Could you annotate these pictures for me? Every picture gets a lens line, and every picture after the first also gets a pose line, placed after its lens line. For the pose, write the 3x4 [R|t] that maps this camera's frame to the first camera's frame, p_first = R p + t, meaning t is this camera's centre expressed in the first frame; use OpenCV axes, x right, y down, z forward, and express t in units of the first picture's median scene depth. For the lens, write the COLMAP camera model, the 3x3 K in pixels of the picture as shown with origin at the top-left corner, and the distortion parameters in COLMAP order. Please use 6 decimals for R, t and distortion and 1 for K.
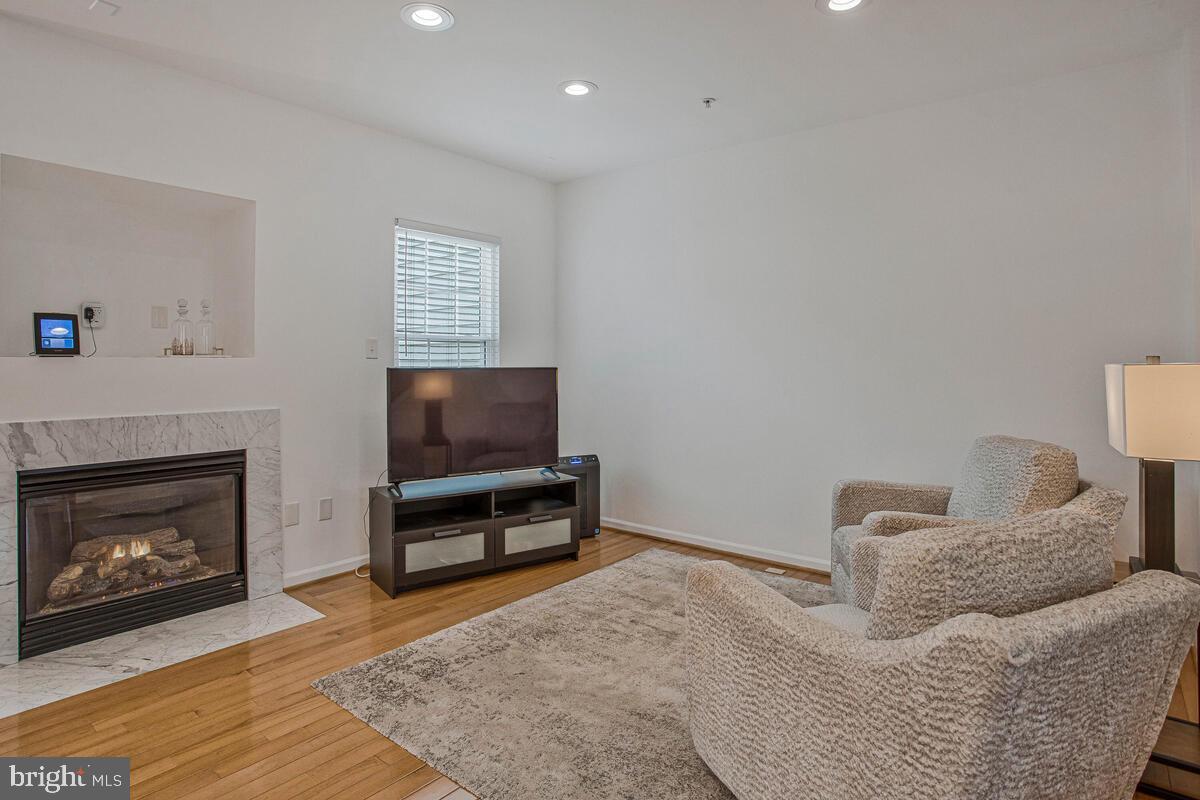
lens RADIAL K [[602.7, 0, 596.9], [0, 602.7, 353.8], [0, 0, 1]] dist [-0.064643, 0.024493]
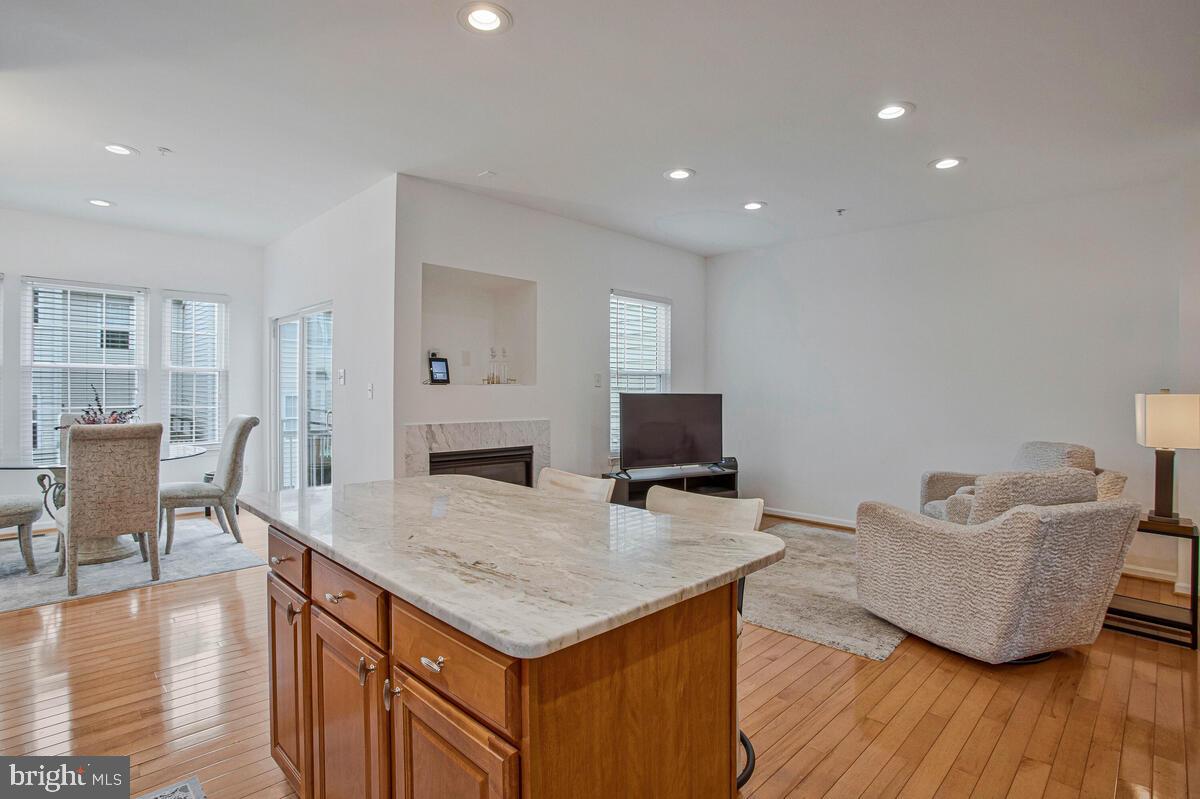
lens RADIAL K [[577.6, 0, 601.0], [0, 577.6, 401.1], [0, 0, 1]] dist [-0.038863, 0.000989]
pose [[0.996973, 0.006874, -0.077444, -0.345624], [-0.004569, 0.999542, 0.029904, 0.000950], [0.077614, -0.029459, 0.996548, -0.544111]]
